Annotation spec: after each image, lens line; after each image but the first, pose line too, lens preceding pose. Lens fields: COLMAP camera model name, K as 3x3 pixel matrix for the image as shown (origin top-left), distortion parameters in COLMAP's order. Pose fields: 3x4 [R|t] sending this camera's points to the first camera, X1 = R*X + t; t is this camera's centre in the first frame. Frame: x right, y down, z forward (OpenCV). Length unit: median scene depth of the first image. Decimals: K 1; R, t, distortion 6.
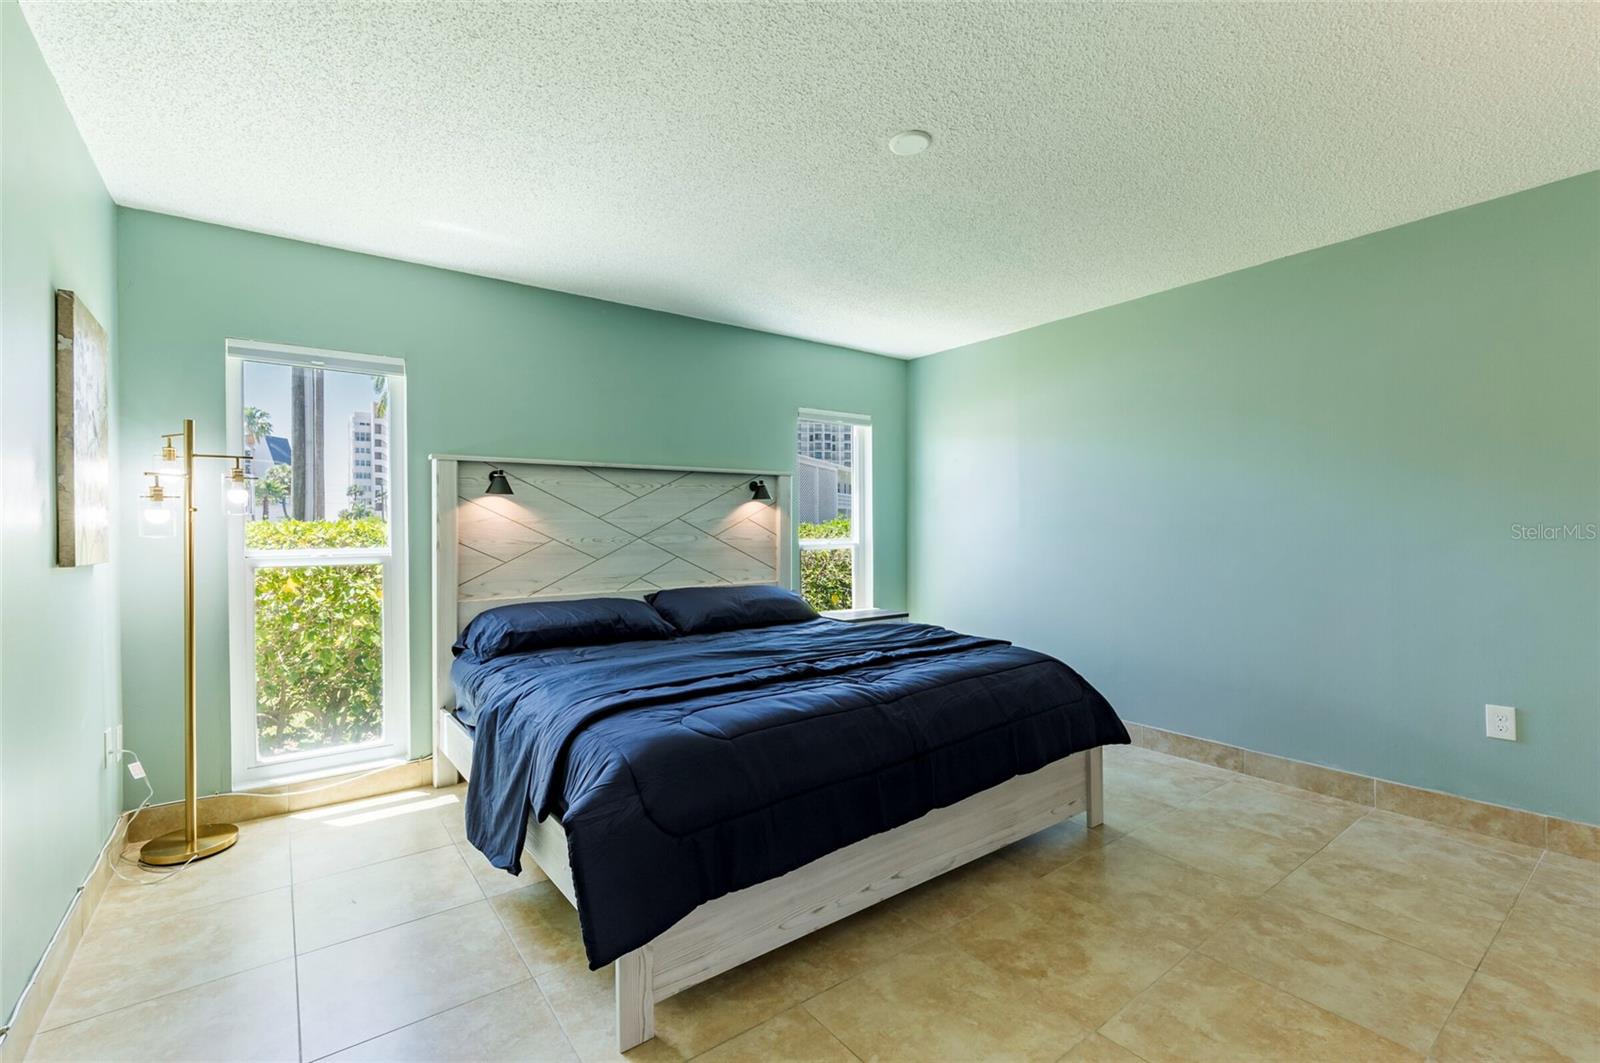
lens RADIAL K [[695.3, 0, 804.7], [0, 695.3, 530.0], [0, 0, 1]] dist [-0.001722, -0.000401]
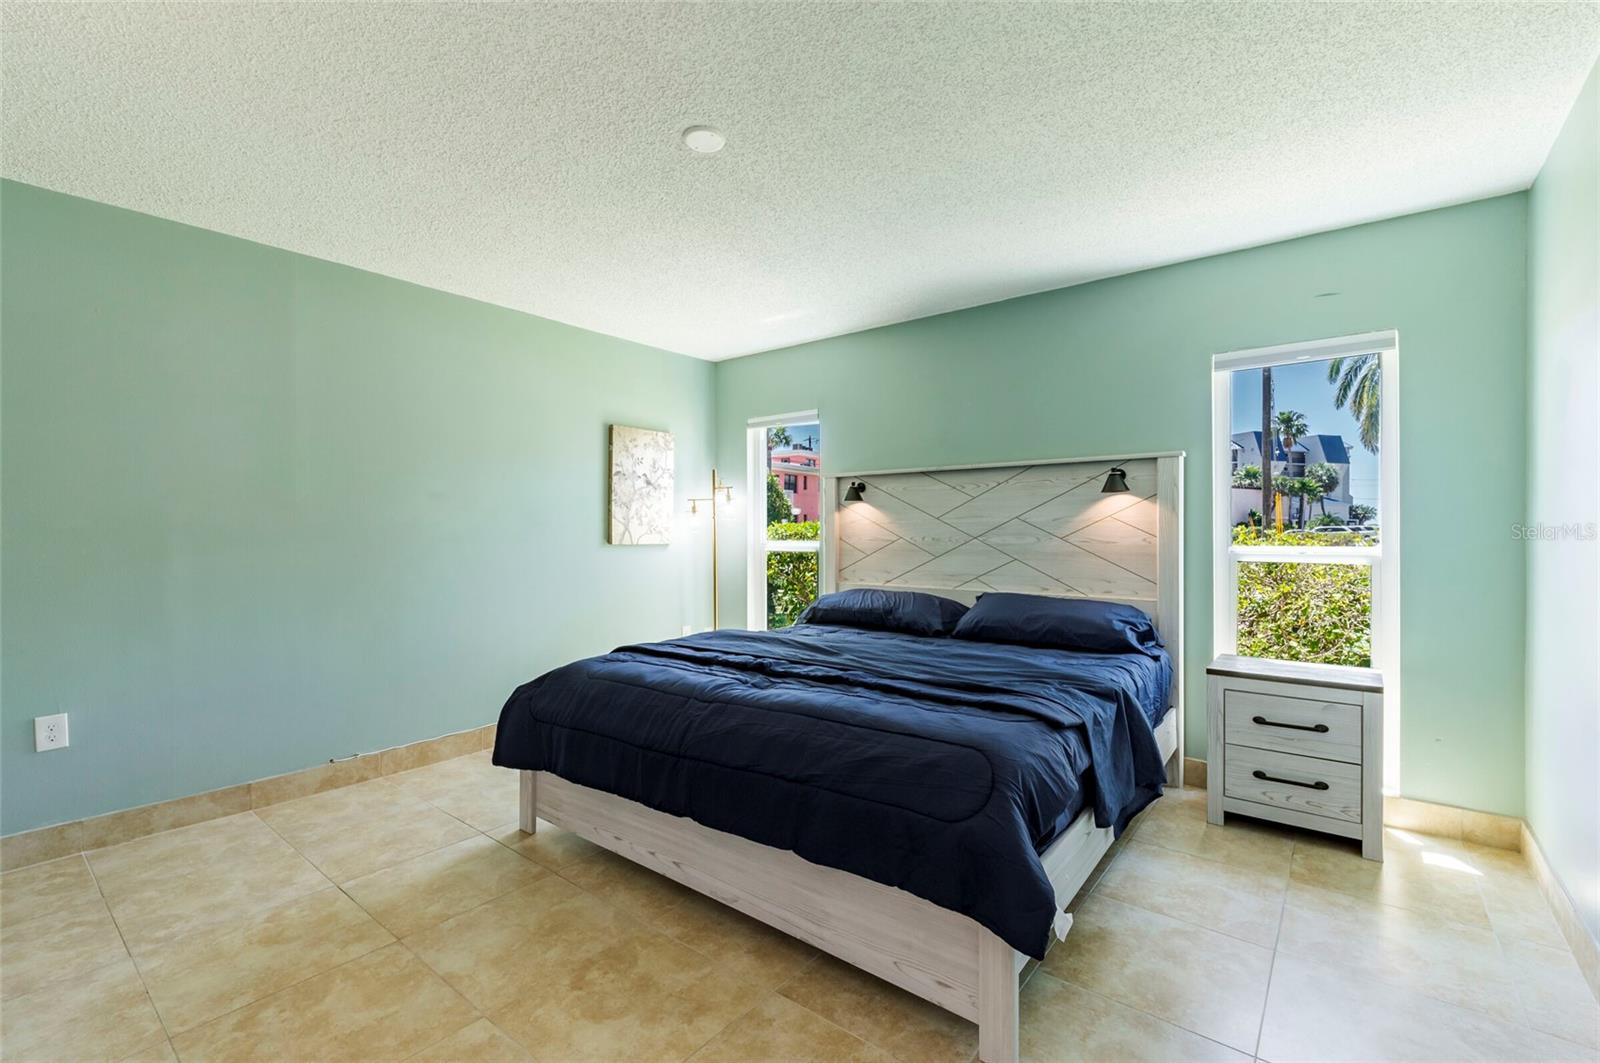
lens RADIAL K [[699.0, 0, 798.7], [0, 699.0, 506.4], [0, 0, 1]] dist [0.027339, -0.011916]
pose [[0.245484, -0.025542, -0.969064, 0.737527], [-0.004167, 0.999616, -0.027403, -0.005497], [0.969392, 0.010765, 0.245283, 0.554059]]
